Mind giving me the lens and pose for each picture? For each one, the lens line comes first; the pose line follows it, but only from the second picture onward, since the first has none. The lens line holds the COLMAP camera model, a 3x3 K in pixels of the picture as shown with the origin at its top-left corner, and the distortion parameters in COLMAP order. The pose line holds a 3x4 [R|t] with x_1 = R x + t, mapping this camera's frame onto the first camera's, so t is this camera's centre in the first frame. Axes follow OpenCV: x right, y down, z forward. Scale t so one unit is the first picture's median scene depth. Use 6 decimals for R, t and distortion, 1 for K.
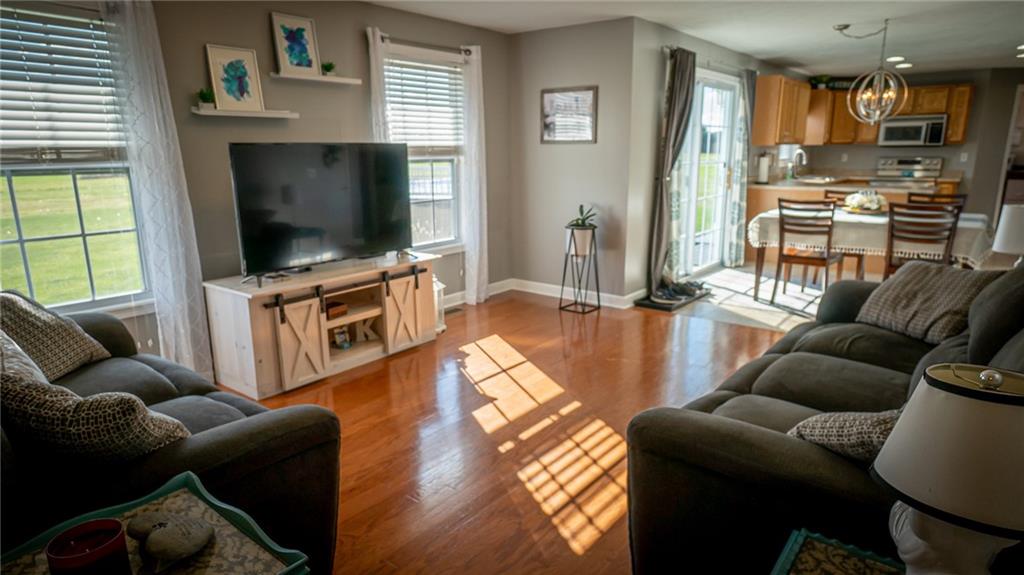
lens RADIAL K [[609.5, 0, 501.1], [0, 609.5, 294.5], [0, 0, 1]] dist [-0.027092, 0.029977]
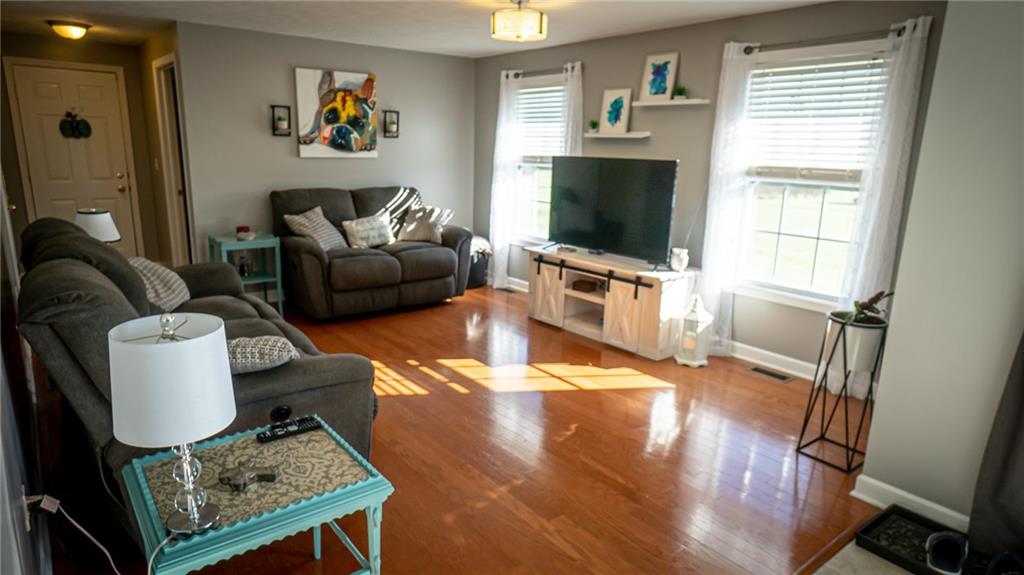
lens RADIAL K [[609.5, 0, 501.1], [0, 609.5, 294.5], [0, 0, 1]] dist [-0.027092, 0.029977]
pose [[-0.224454, 0.231914, -0.946486, 1.125342], [-0.250637, 0.924855, 0.286050, -0.321607], [0.941702, 0.301429, -0.149461, 1.172642]]
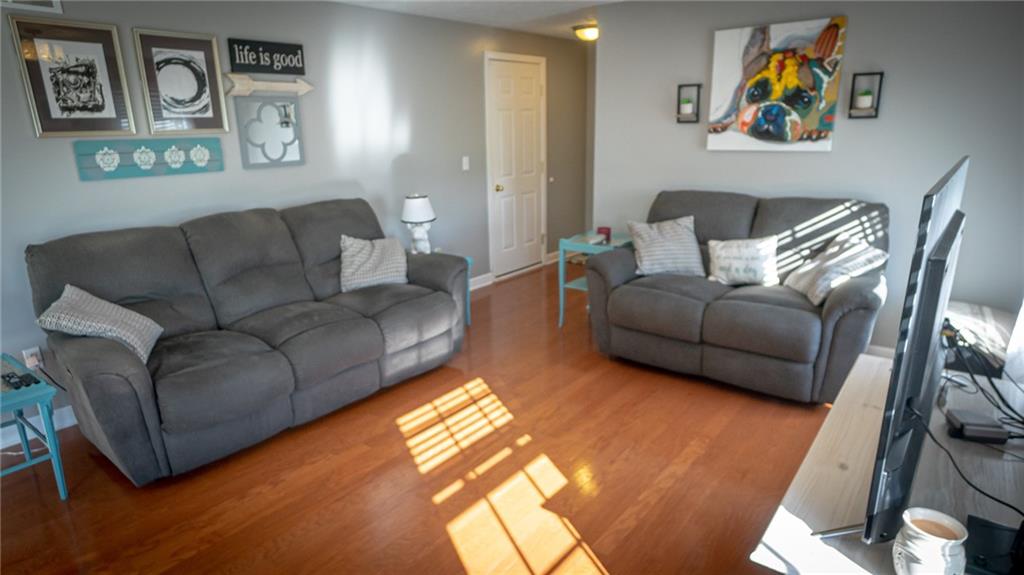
lens RADIAL K [[609.5, 0, 501.1], [0, 609.5, 294.5], [0, 0, 1]] dist [-0.027092, 0.029977]
pose [[-0.999541, 0.030195, -0.002483, 0.037168], [0.025110, 0.871499, 0.489754, -0.426446], [0.016952, 0.489467, -0.871857, 1.545600]]
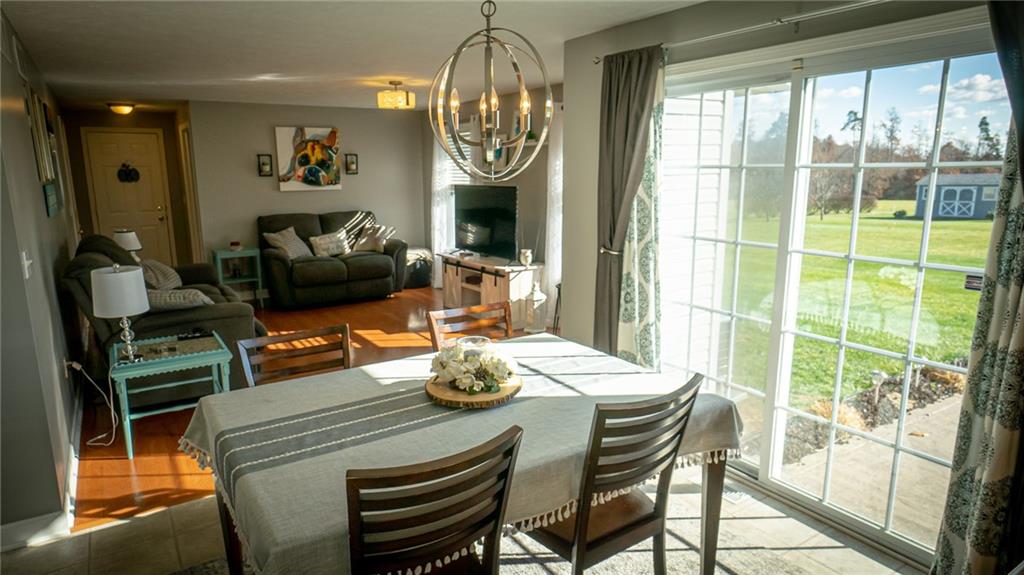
lens RADIAL K [[609.5, 0, 501.1], [0, 609.5, 294.5], [0, 0, 1]] dist [-0.027092, 0.029977]
pose [[-0.311591, 0.198268, -0.929301, 1.508844], [-0.213227, 0.938459, 0.271716, -0.483934], [0.925983, 0.282817, -0.250139, 1.727498]]
